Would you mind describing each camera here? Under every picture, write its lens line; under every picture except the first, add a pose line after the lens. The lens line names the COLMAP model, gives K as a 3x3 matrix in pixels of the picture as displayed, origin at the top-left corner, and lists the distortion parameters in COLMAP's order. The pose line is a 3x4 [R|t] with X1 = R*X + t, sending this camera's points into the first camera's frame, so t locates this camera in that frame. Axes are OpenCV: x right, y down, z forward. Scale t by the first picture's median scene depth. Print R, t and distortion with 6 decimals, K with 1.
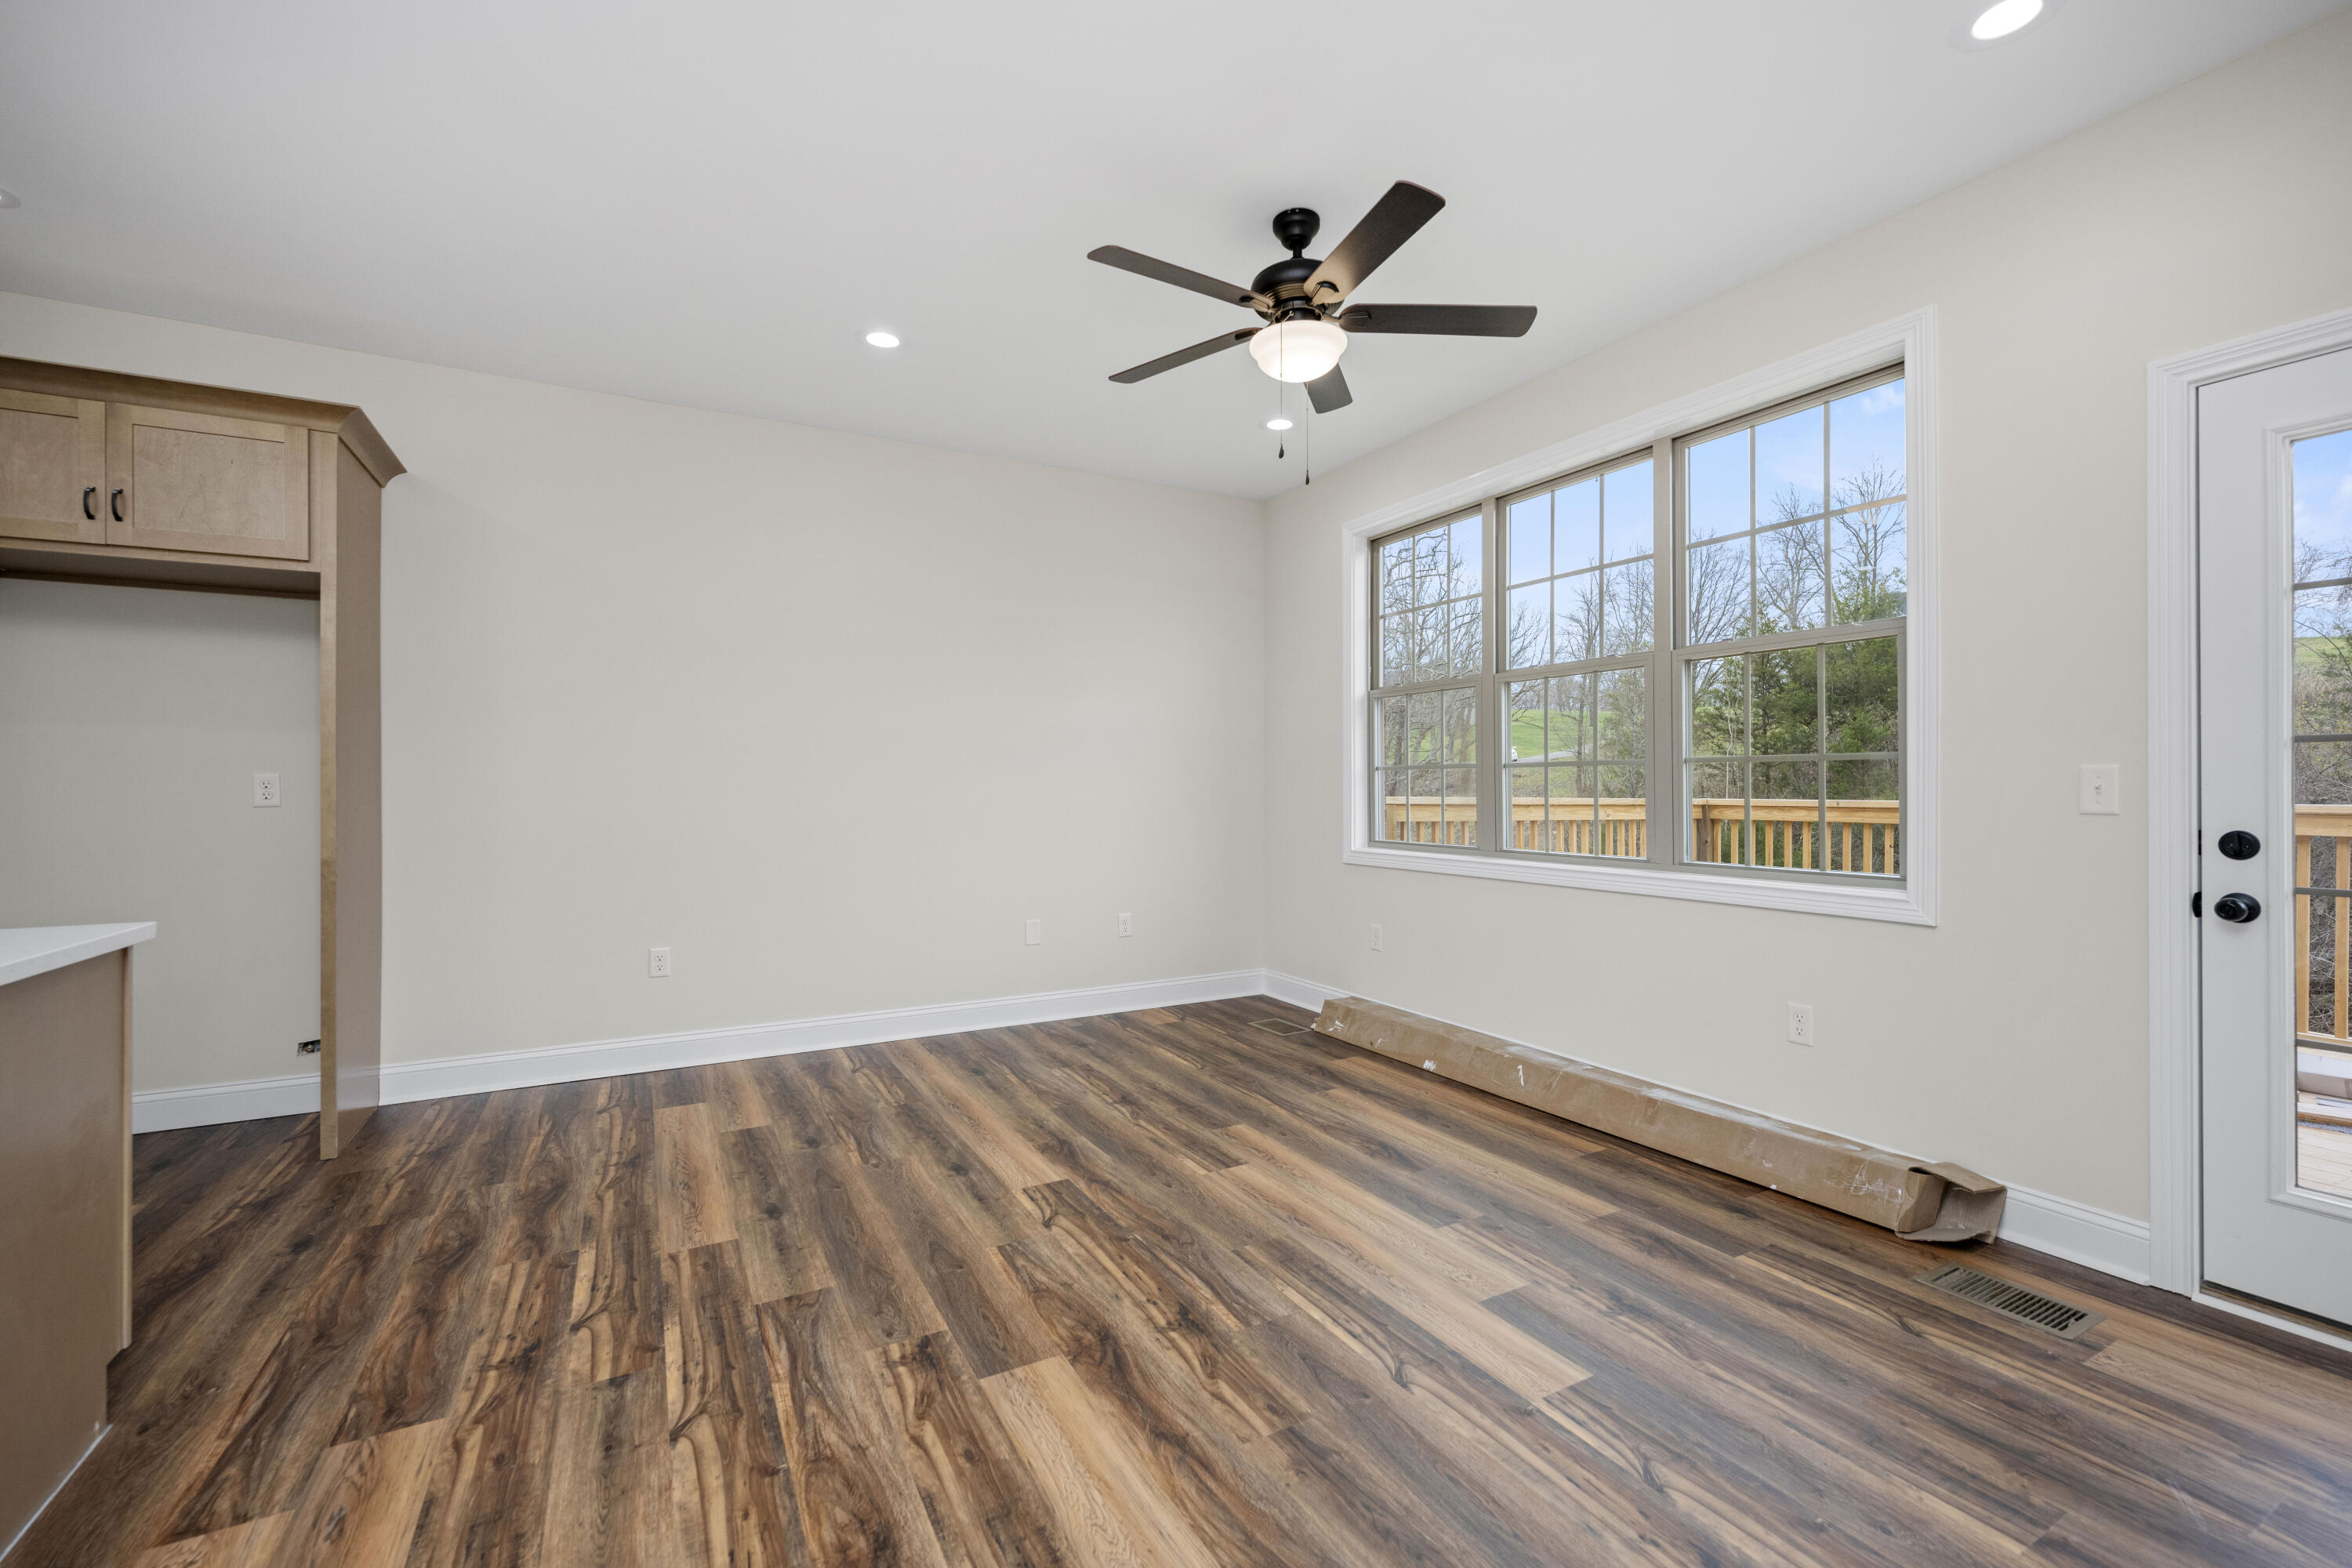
lens RADIAL K [[970.6, 0, 1187.2], [0, 970.6, 786.3], [0, 0, 1]] dist [-0.000486, 0.000477]
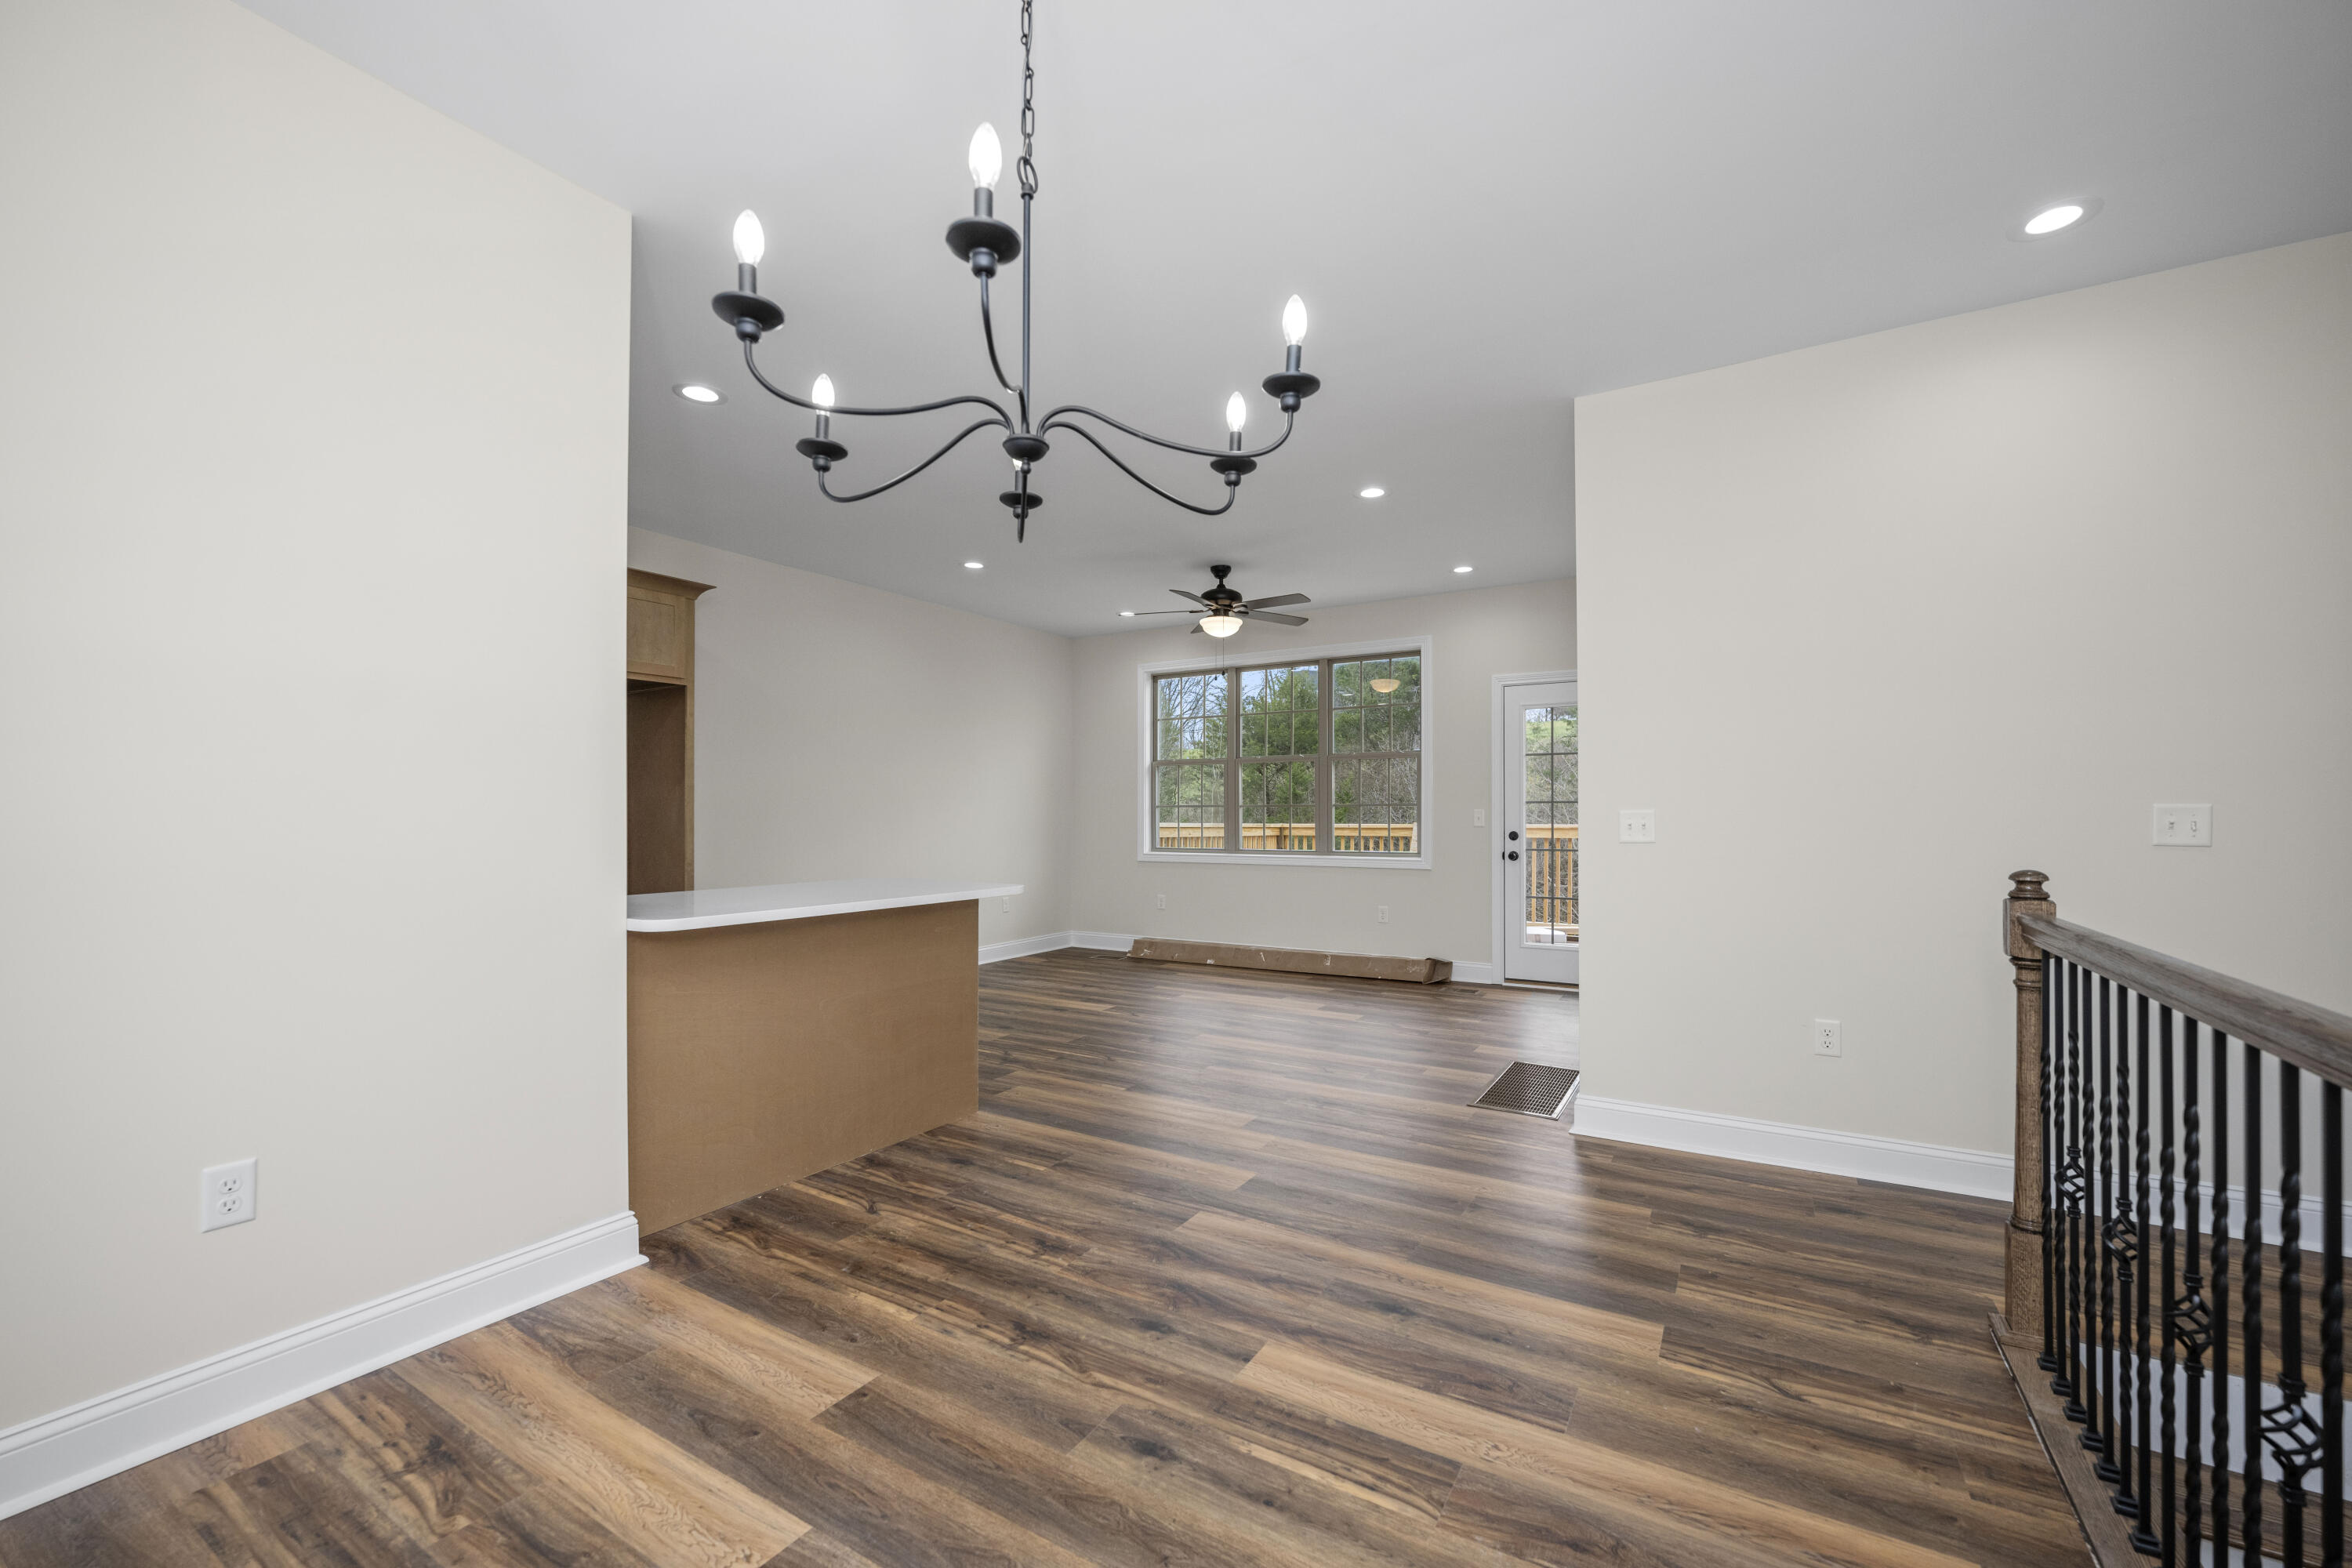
lens RADIAL K [[943.5, 0, 1174.5], [0, 943.5, 825.0], [0, 0, 1]] dist [-0.000326, -0.000141]
pose [[0.872030, -0.005798, 0.489418, -1.204090], [0.001008, 0.999949, 0.010051, -0.006566], [-0.489451, -0.008272, 0.871992, -0.991408]]
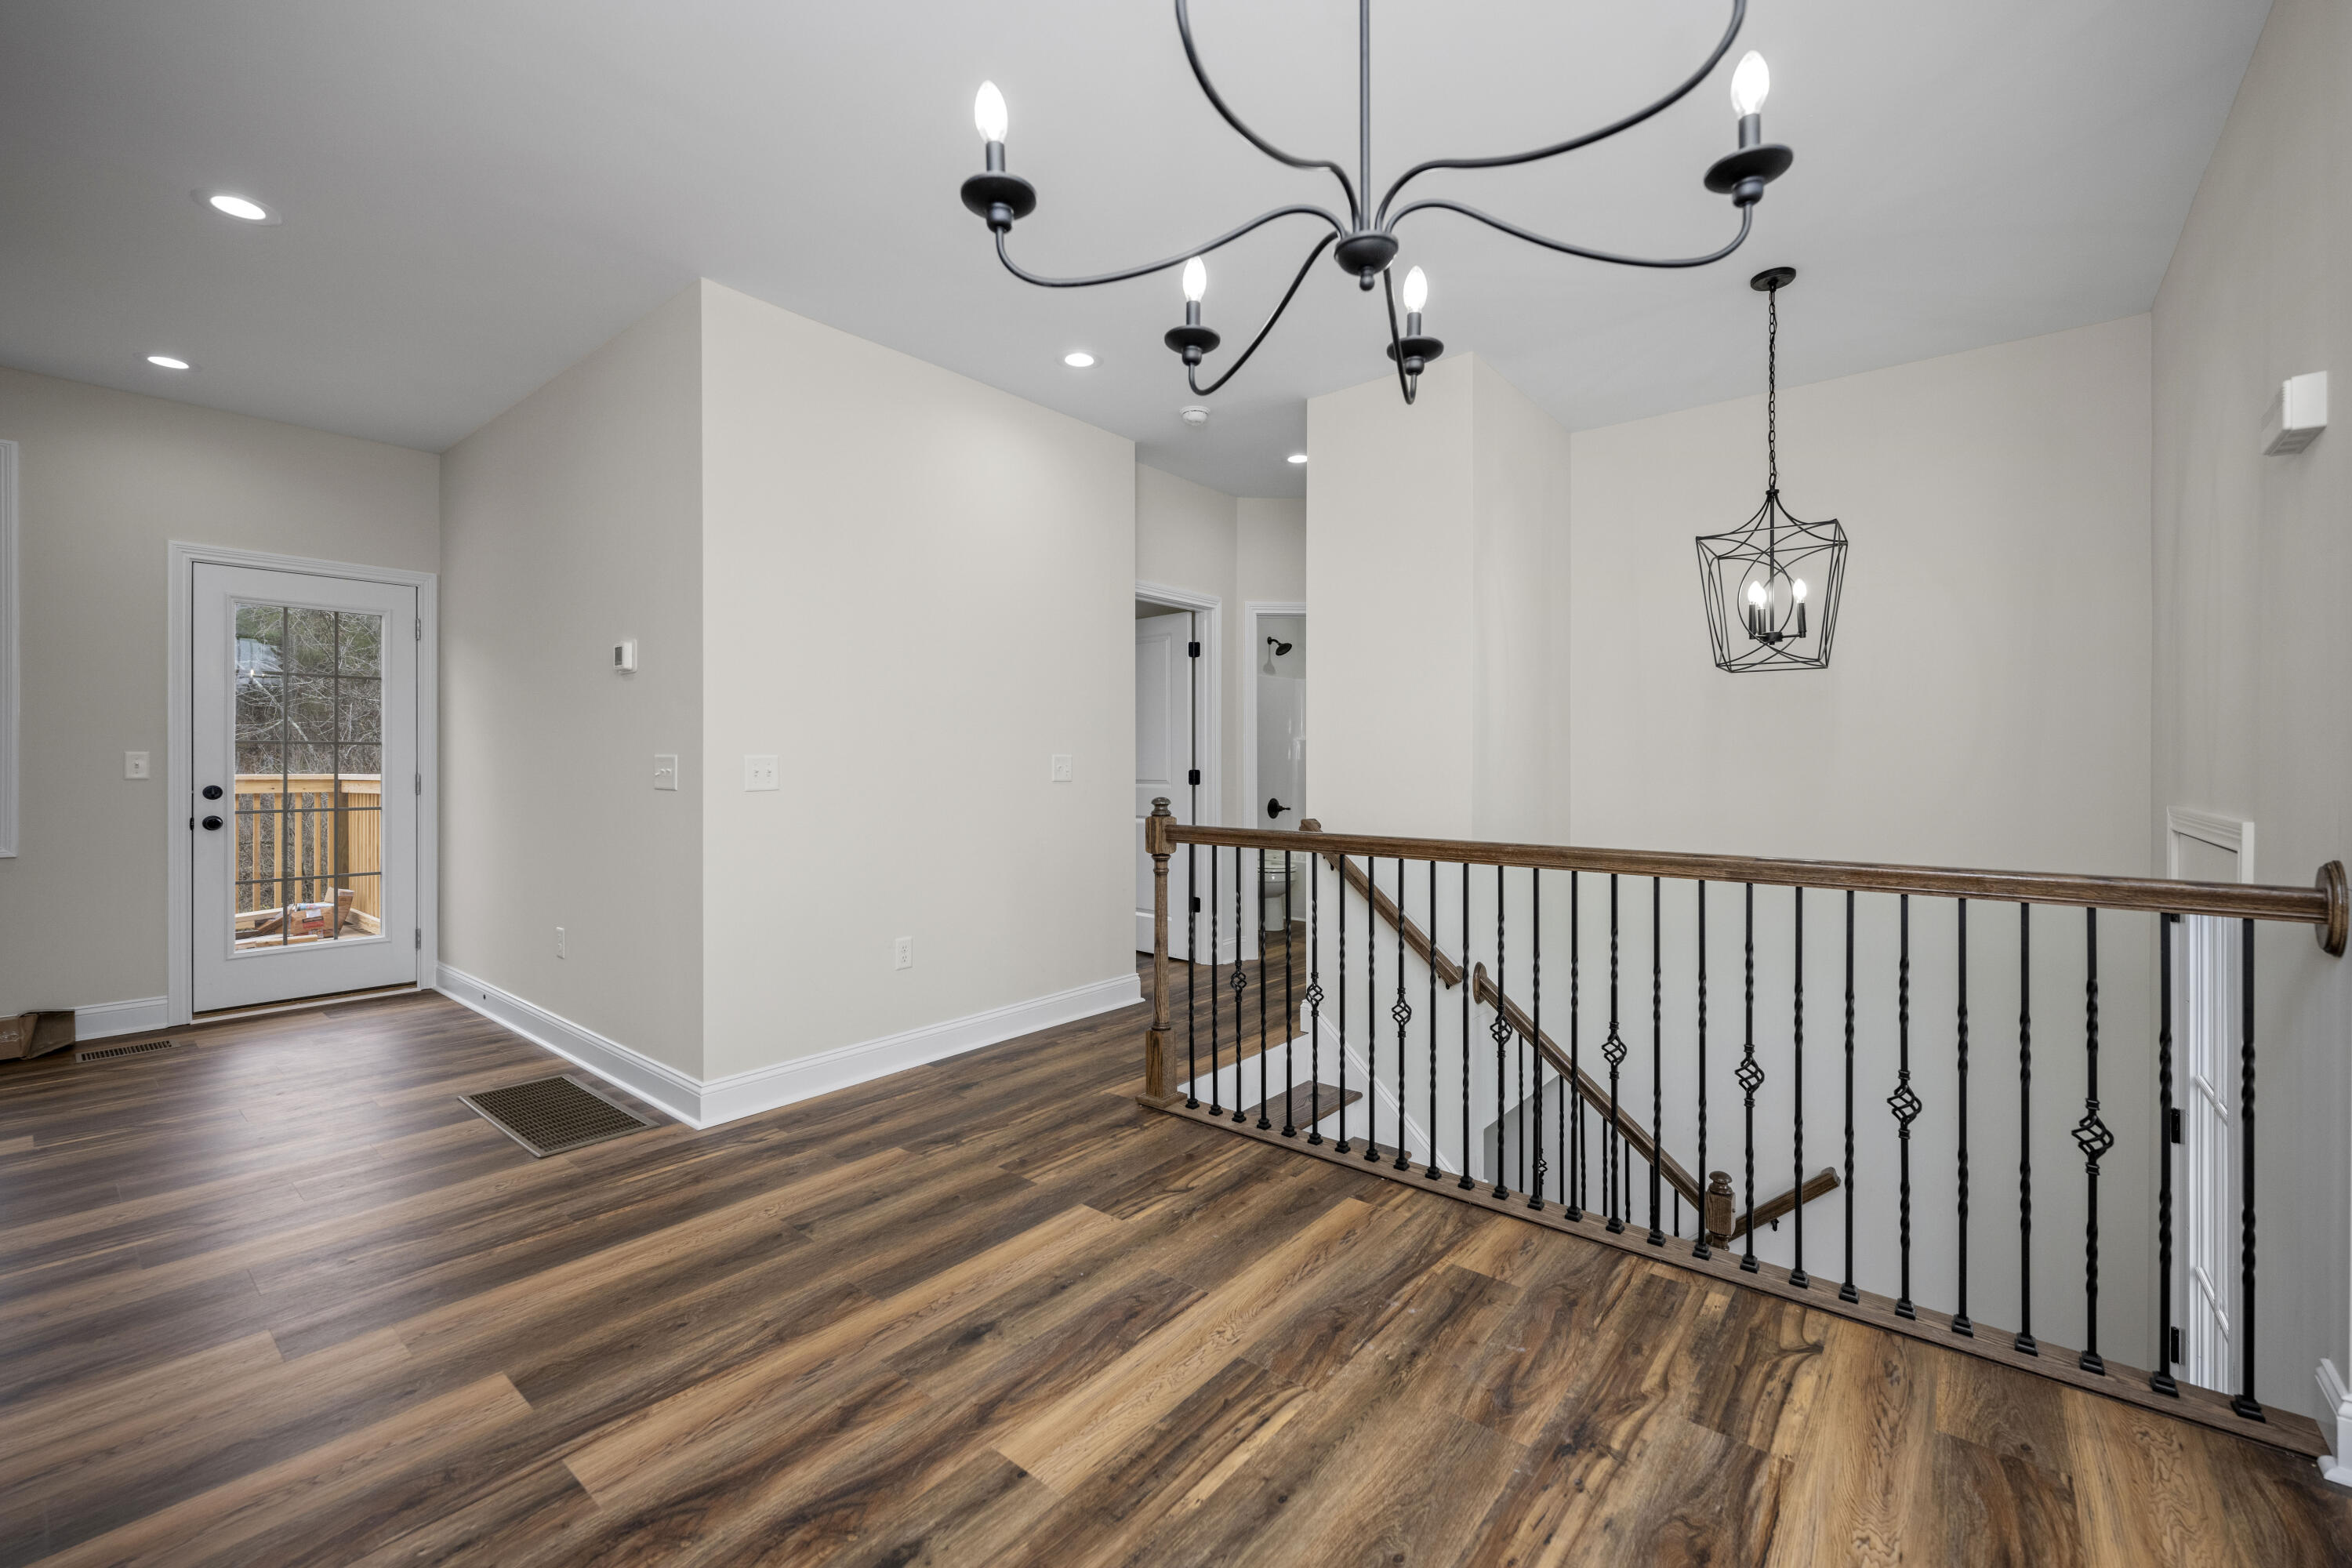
lens RADIAL K [[970.6, 0, 1180.2], [0, 970.6, 775.4], [0, 0, 1]] dist [-0.000486, 0.000477]
pose [[-0.358410, -0.014363, 0.933454, -1.387834], [-0.000210, 0.999883, 0.015304, -0.007289], [-0.933564, 0.005289, -0.358371, -0.161337]]
